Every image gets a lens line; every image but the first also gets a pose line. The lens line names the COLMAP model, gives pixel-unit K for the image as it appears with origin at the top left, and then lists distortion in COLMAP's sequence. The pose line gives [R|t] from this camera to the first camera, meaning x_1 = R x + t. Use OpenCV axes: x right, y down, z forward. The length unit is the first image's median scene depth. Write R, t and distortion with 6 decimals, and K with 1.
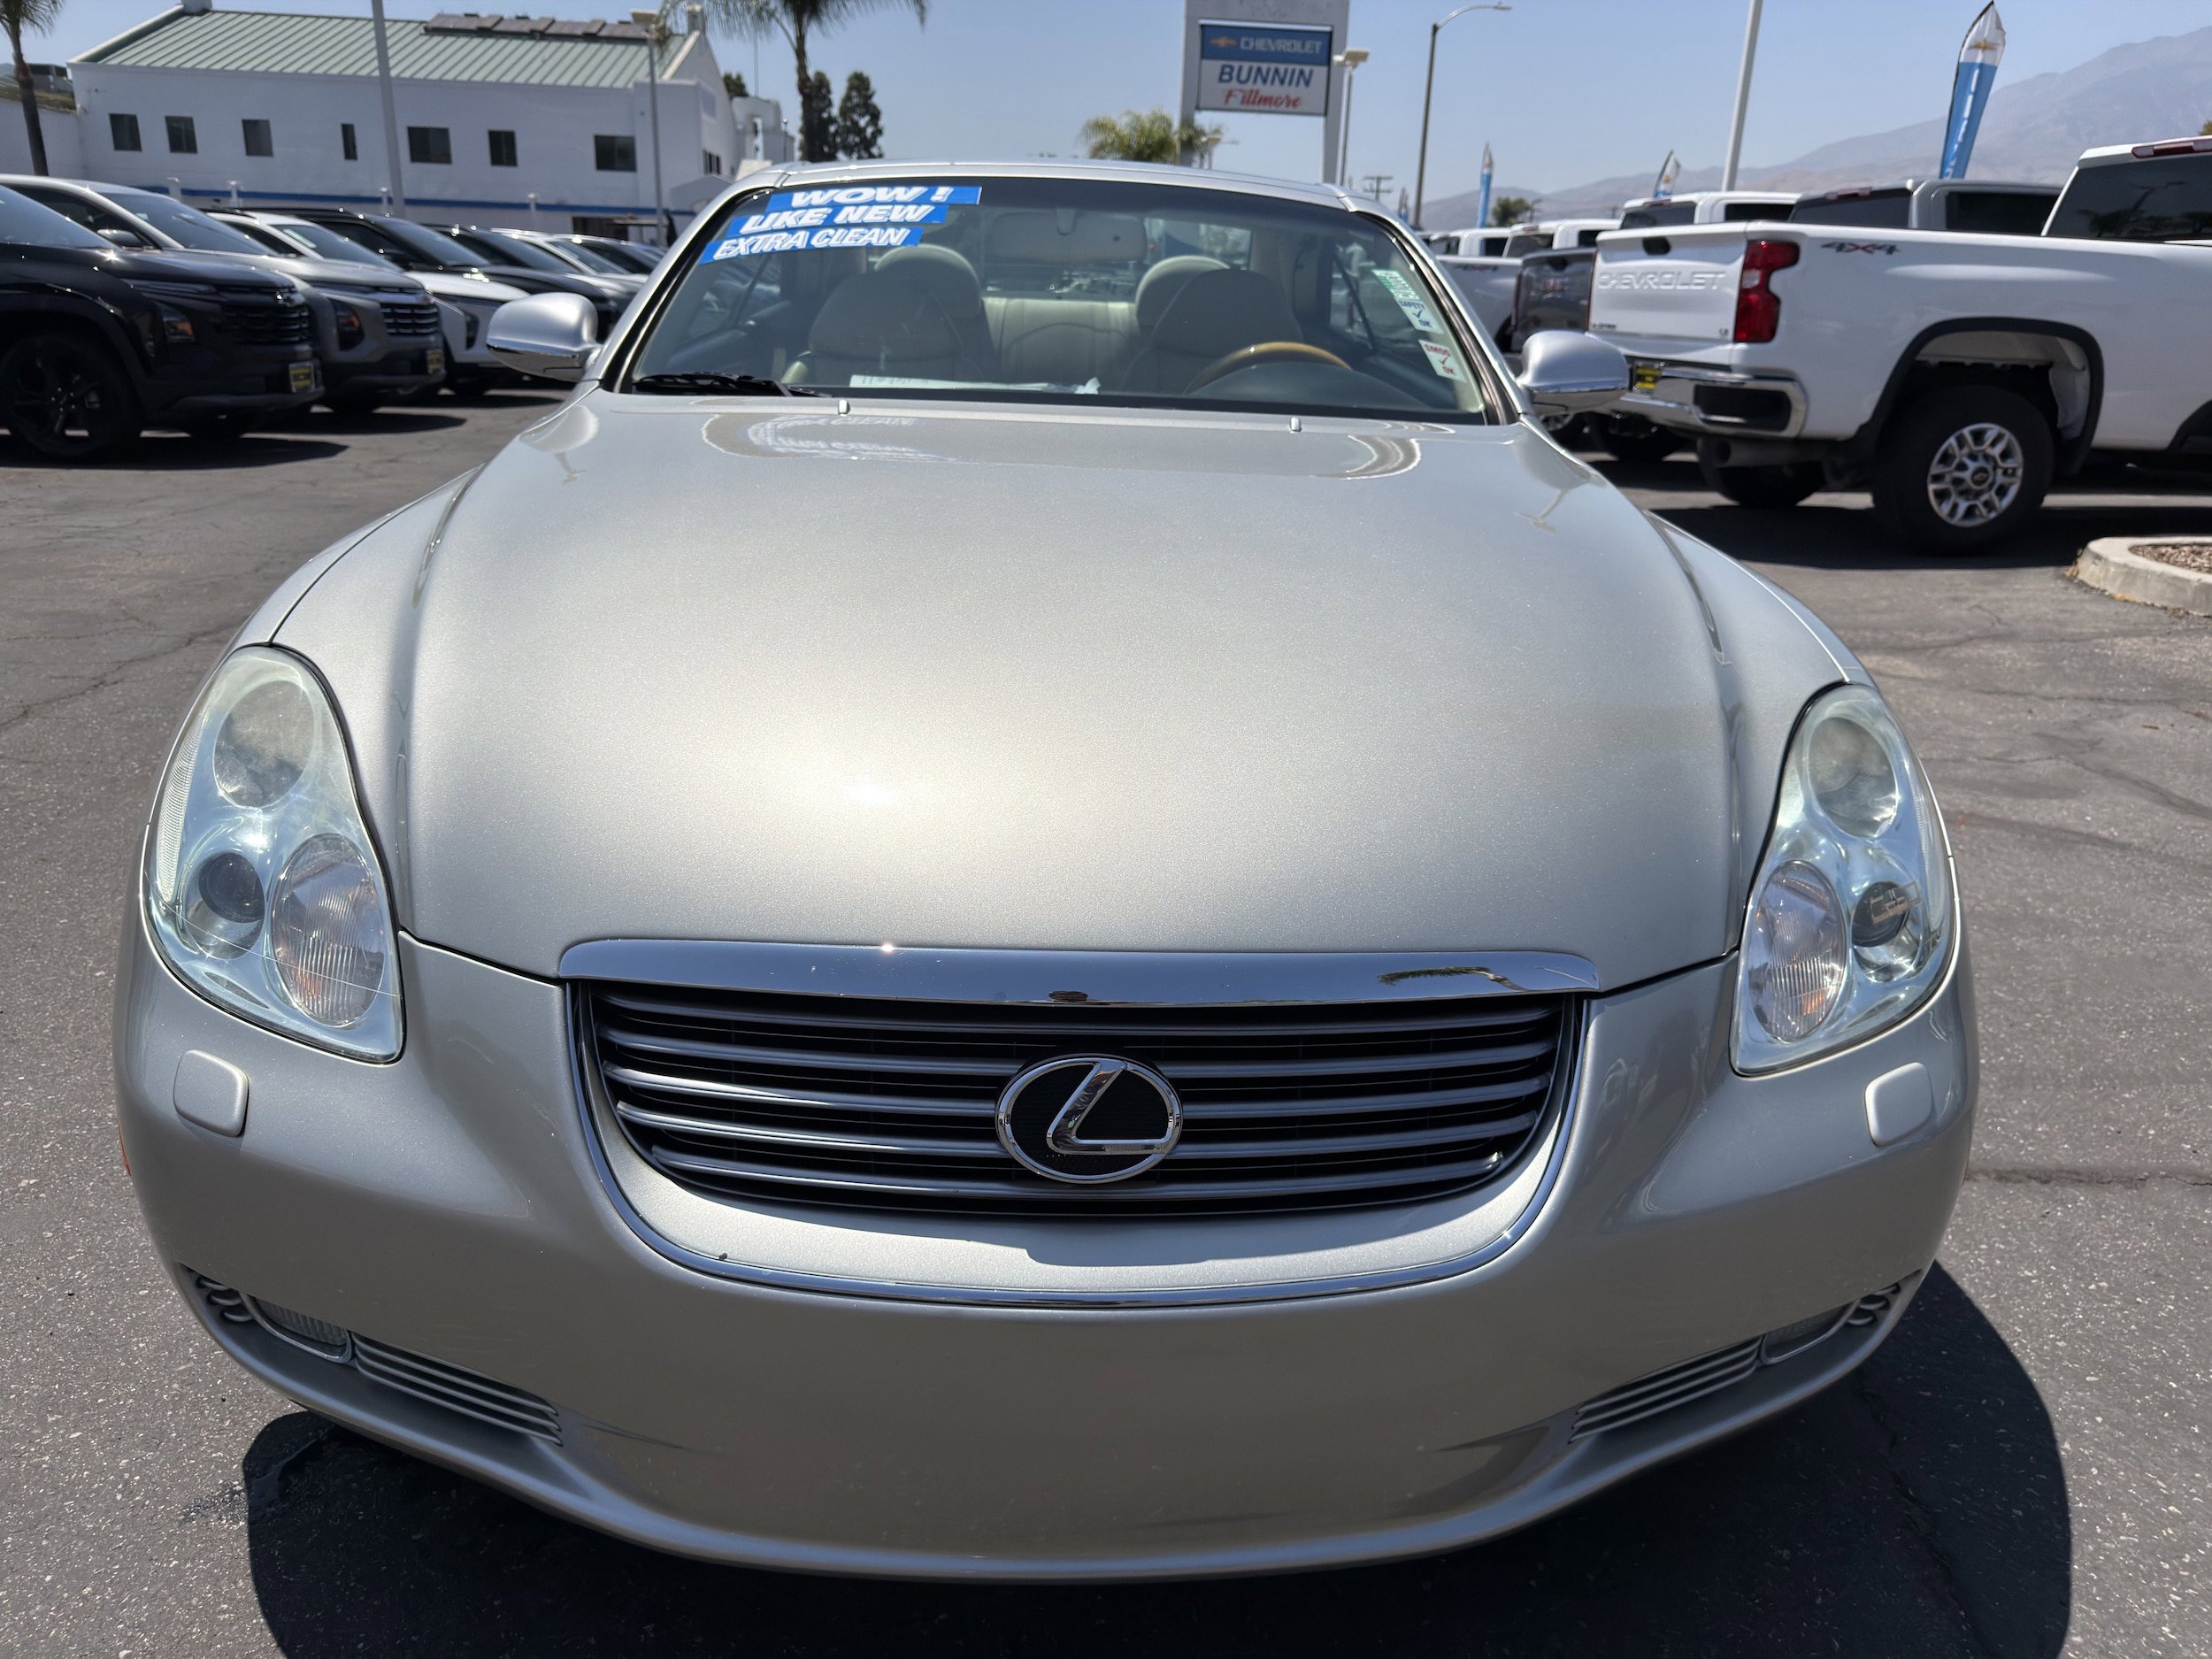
lens RADIAL K [[1585.5, 0, 1119.7], [0, 1585.5, 825.5], [0, 0, 1]] dist [-0.007775, 0.001889]
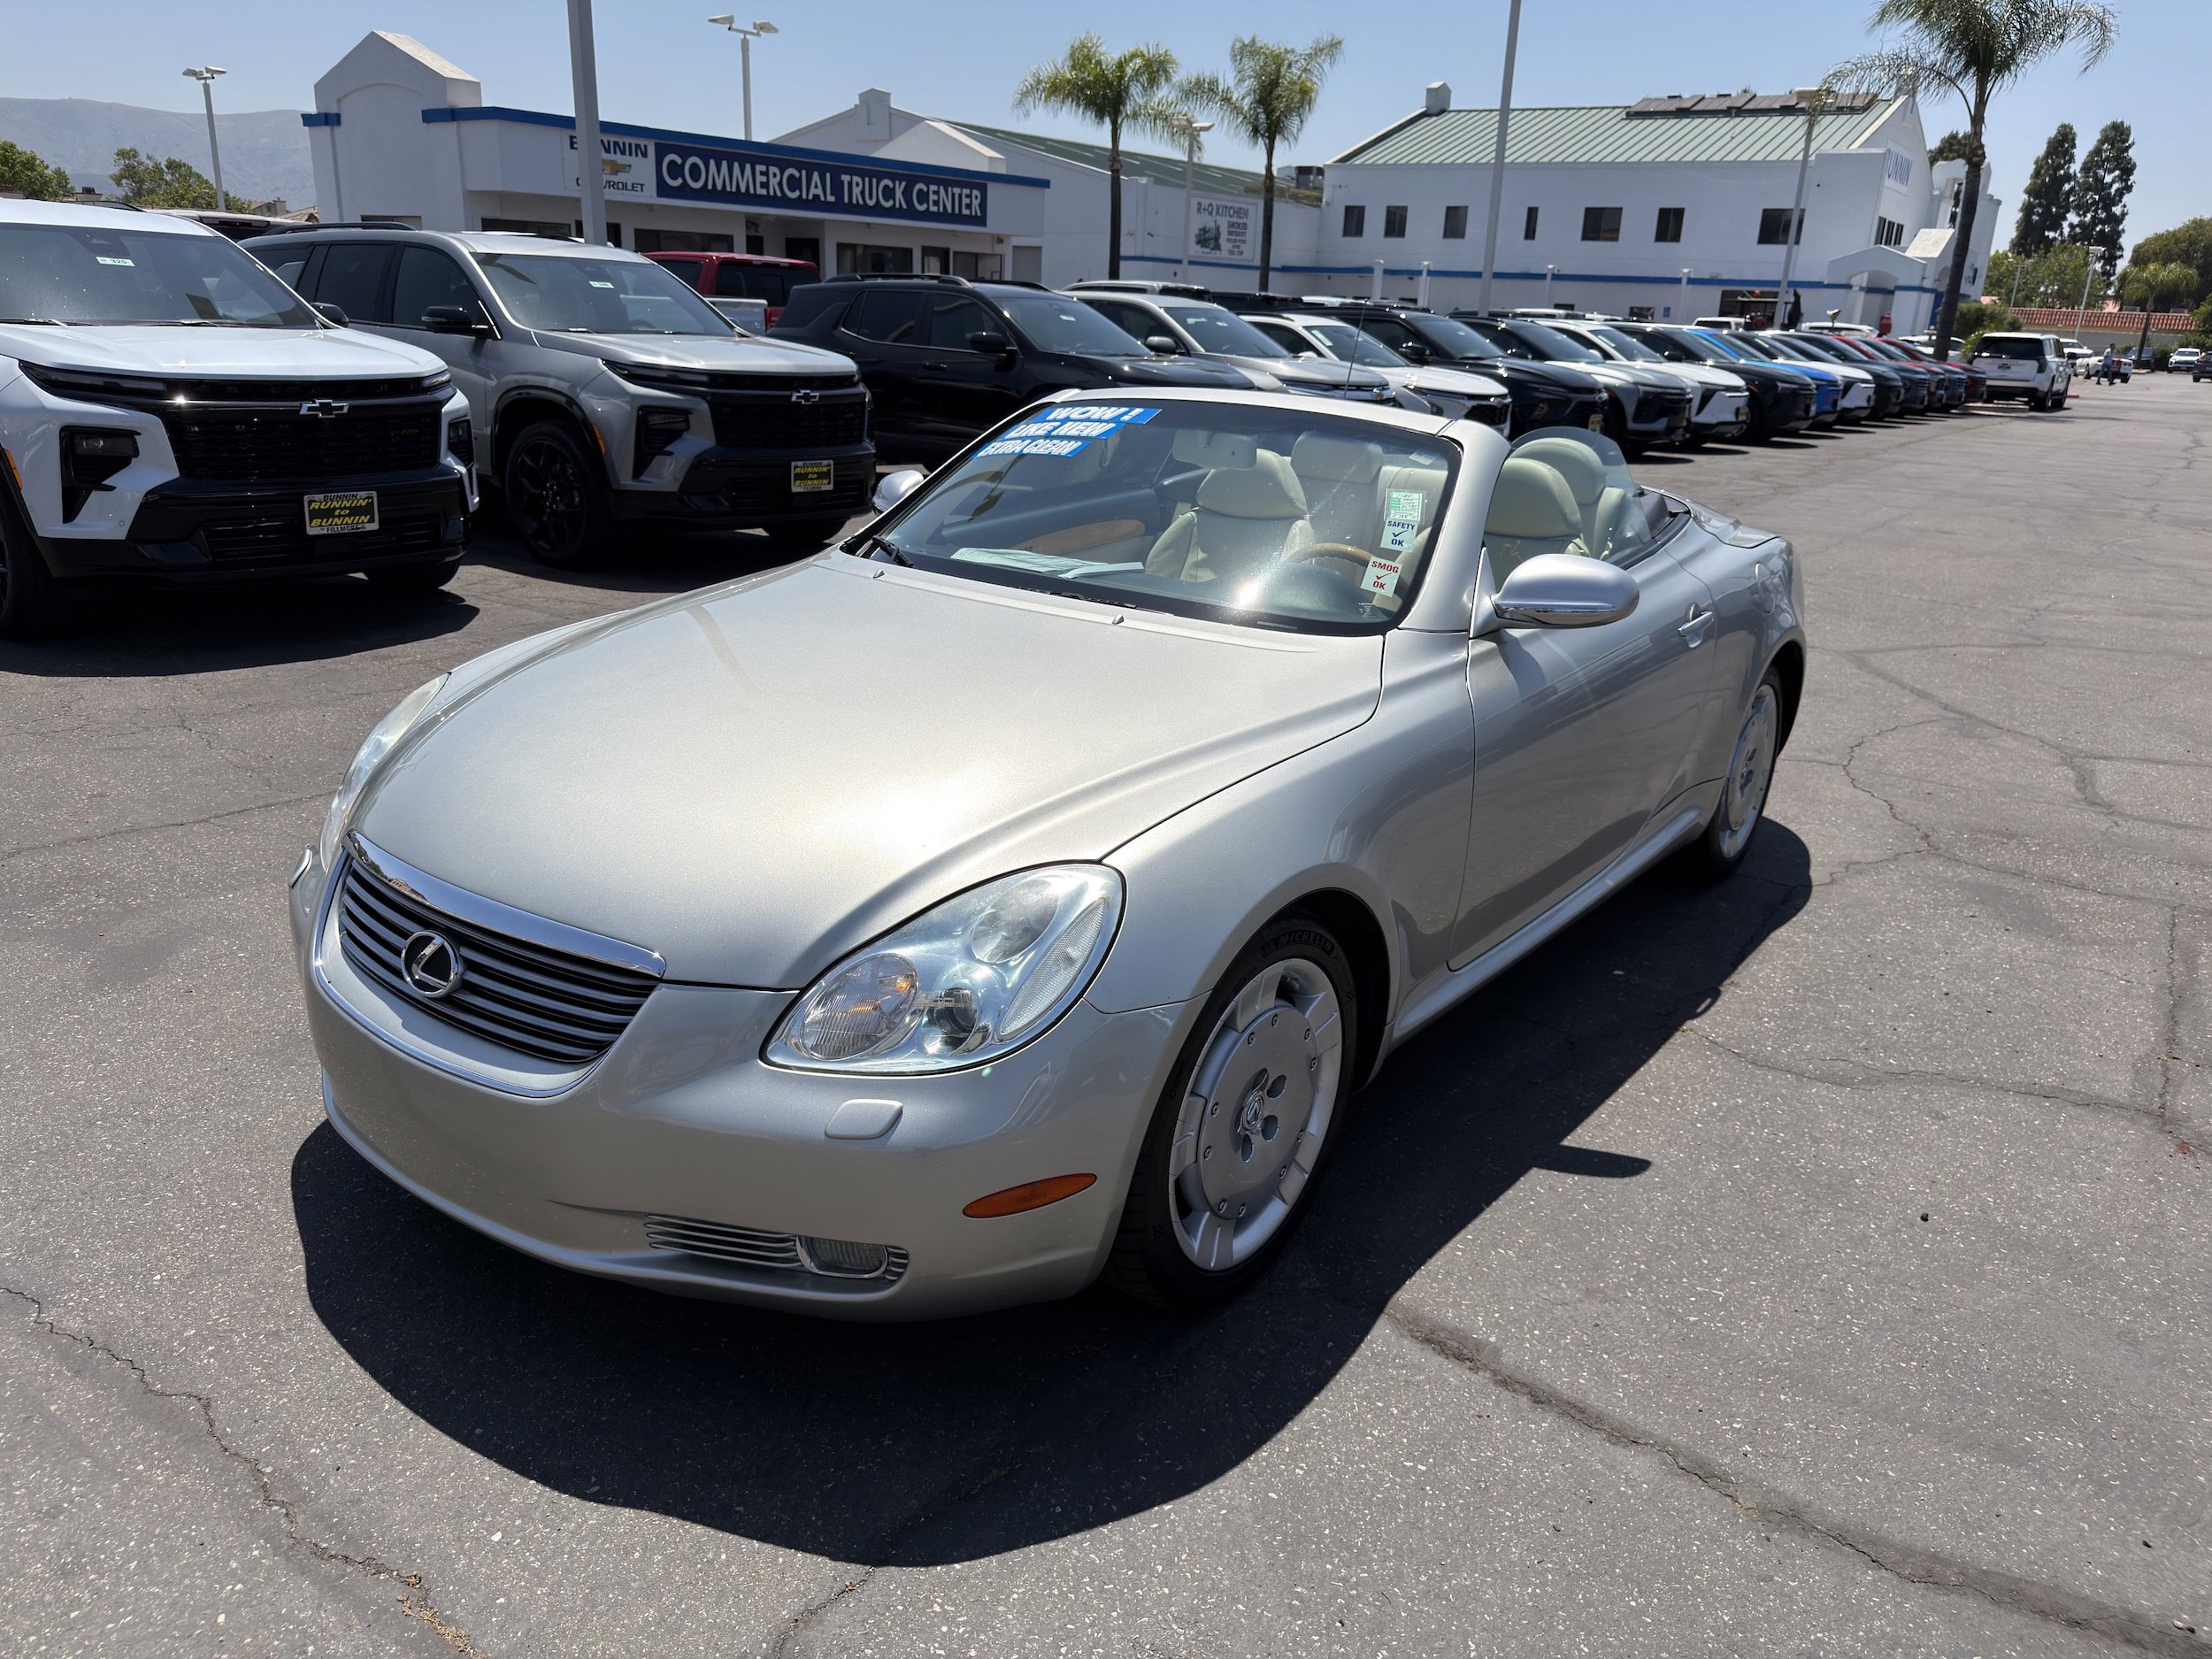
lens RADIAL K [[1612.0, 0, 1106.0], [0, 1612.0, 829.5], [0, 0, 1]] dist [0.003169, -0.014396]
pose [[0.772114, 0.192665, -0.605575, 0.355688], [-0.216930, 0.975602, 0.033801, -0.045155], [0.597312, 0.105269, 0.795070, -0.023299]]
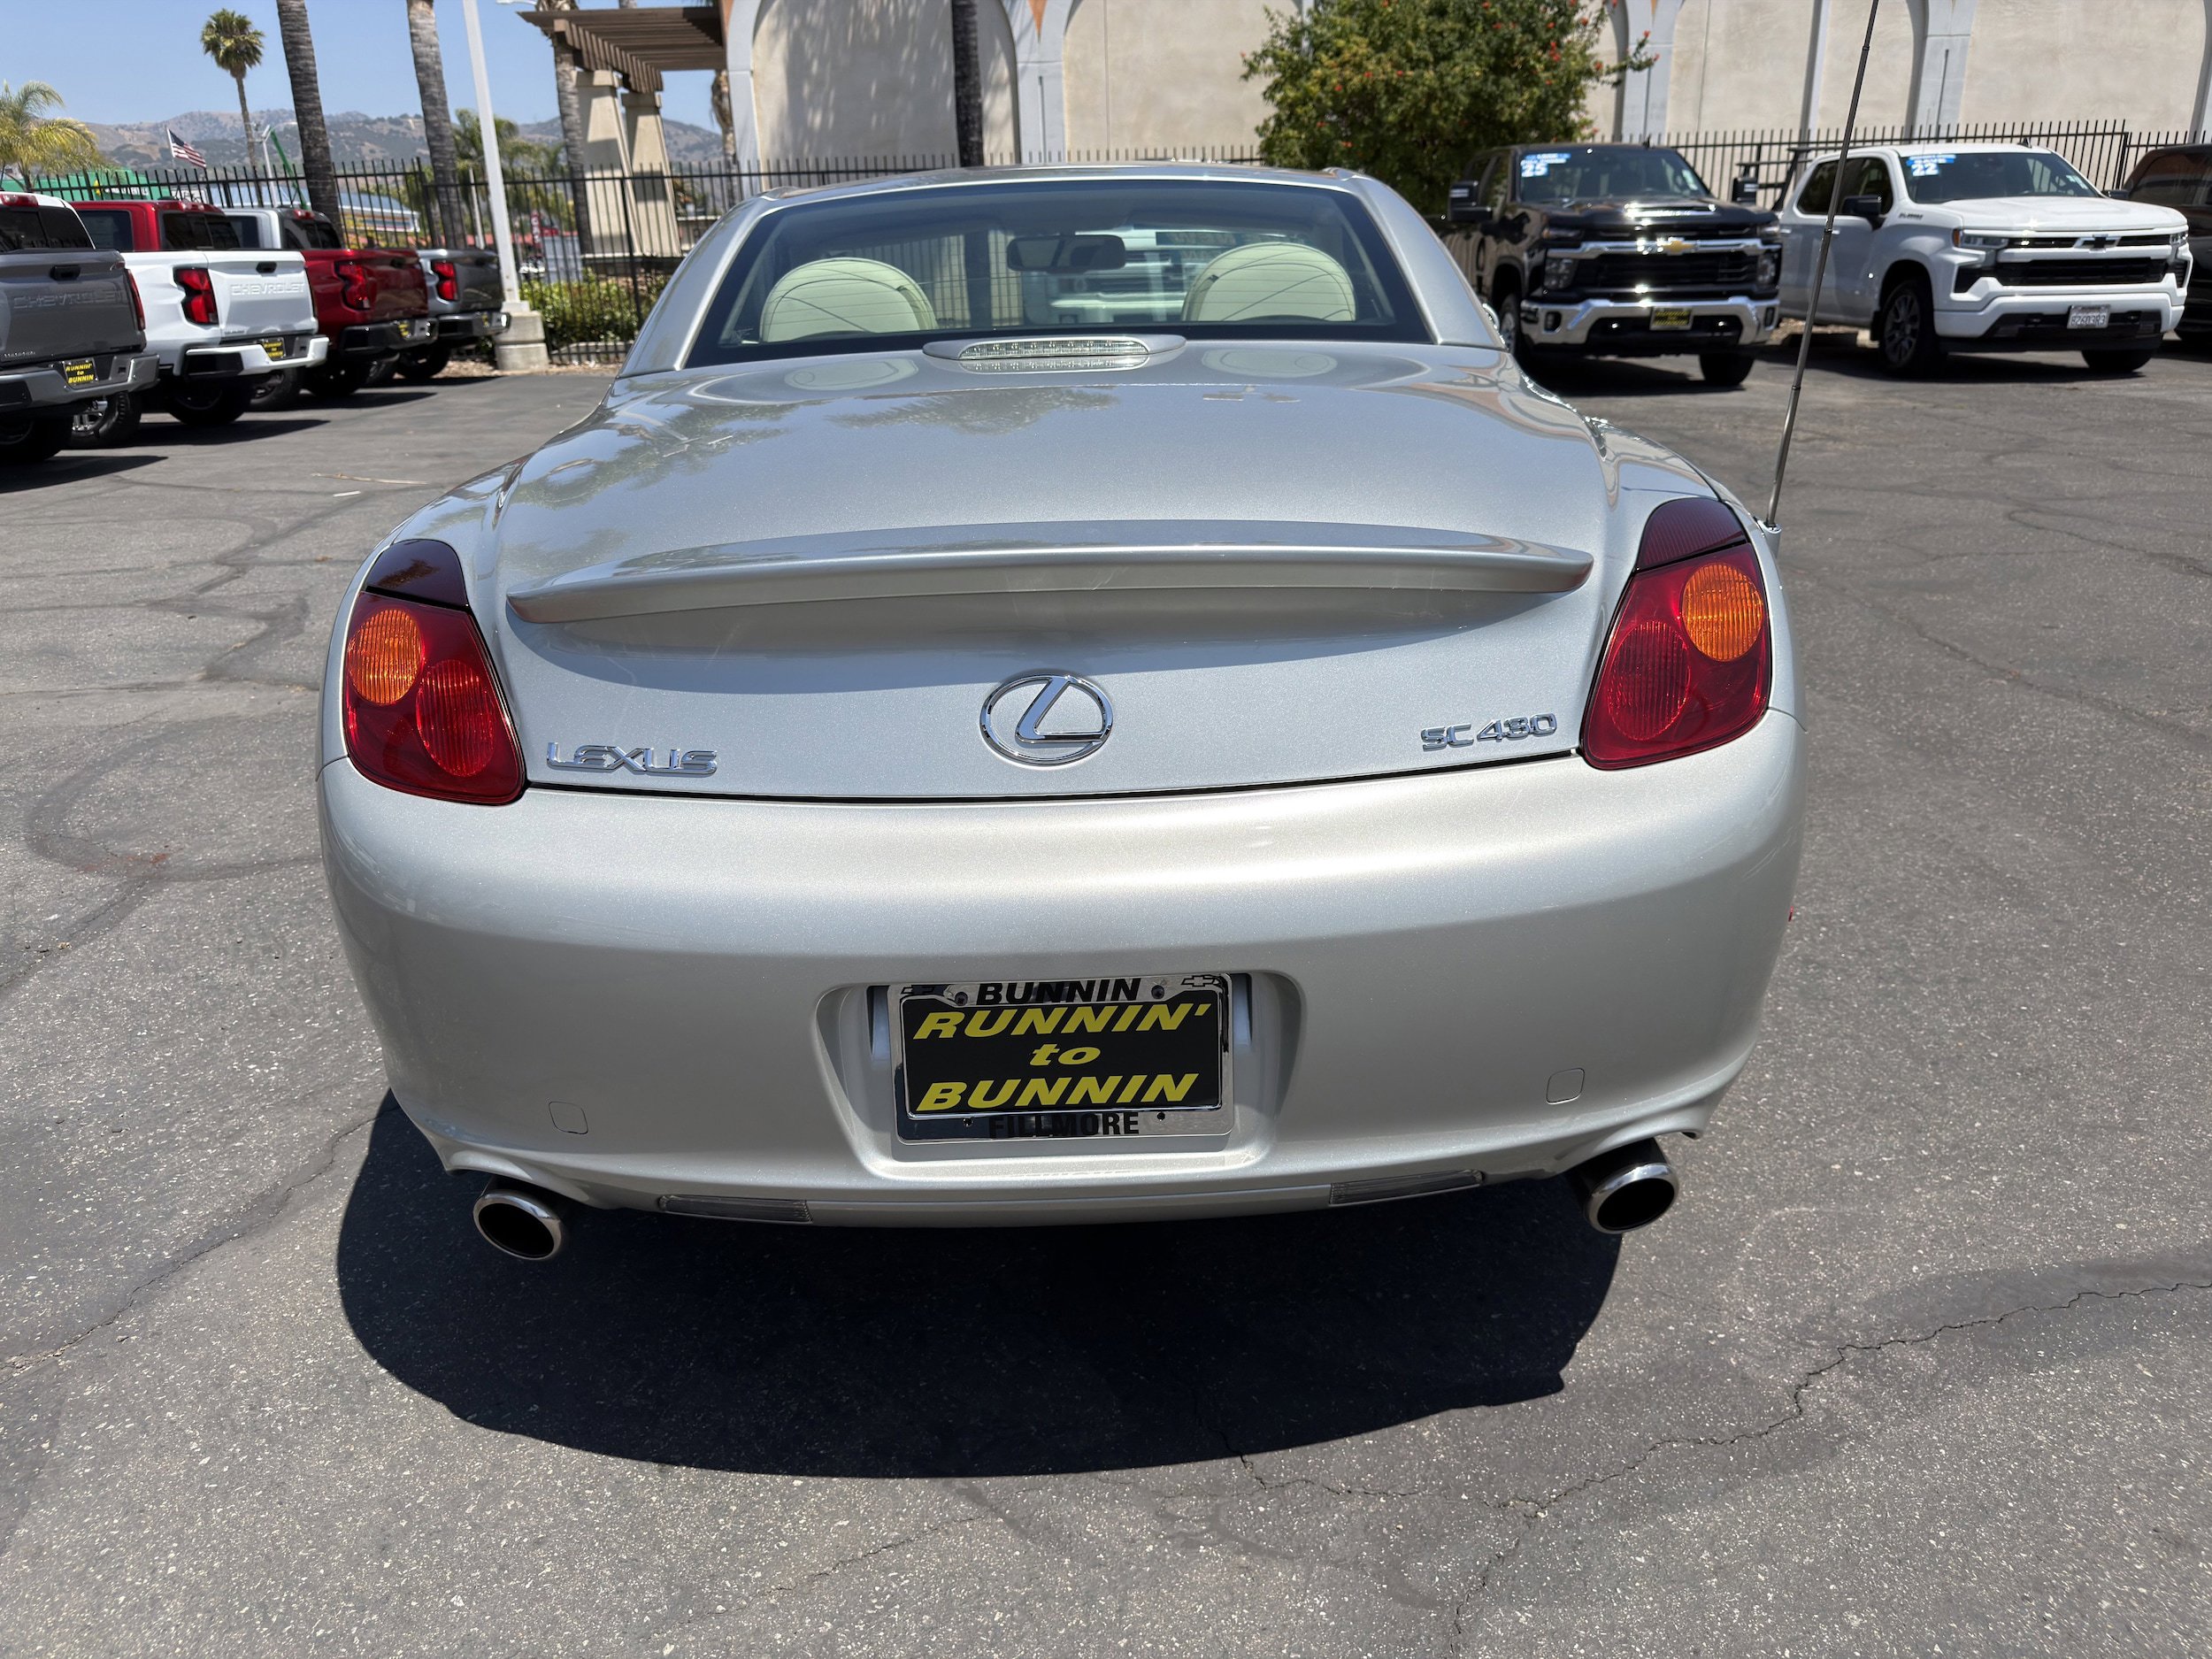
lens RADIAL K [[1584.6, 0, 1094.0], [0, 1584.6, 816.2], [0, 0, 1]] dist [0.011110, -0.016991]
pose [[-0.999686, -0.004469, 0.024643, -0.051300], [0.011569, 0.790304, 0.612606, -0.389967], [-0.022213, 0.612699, -0.790004, 1.111114]]
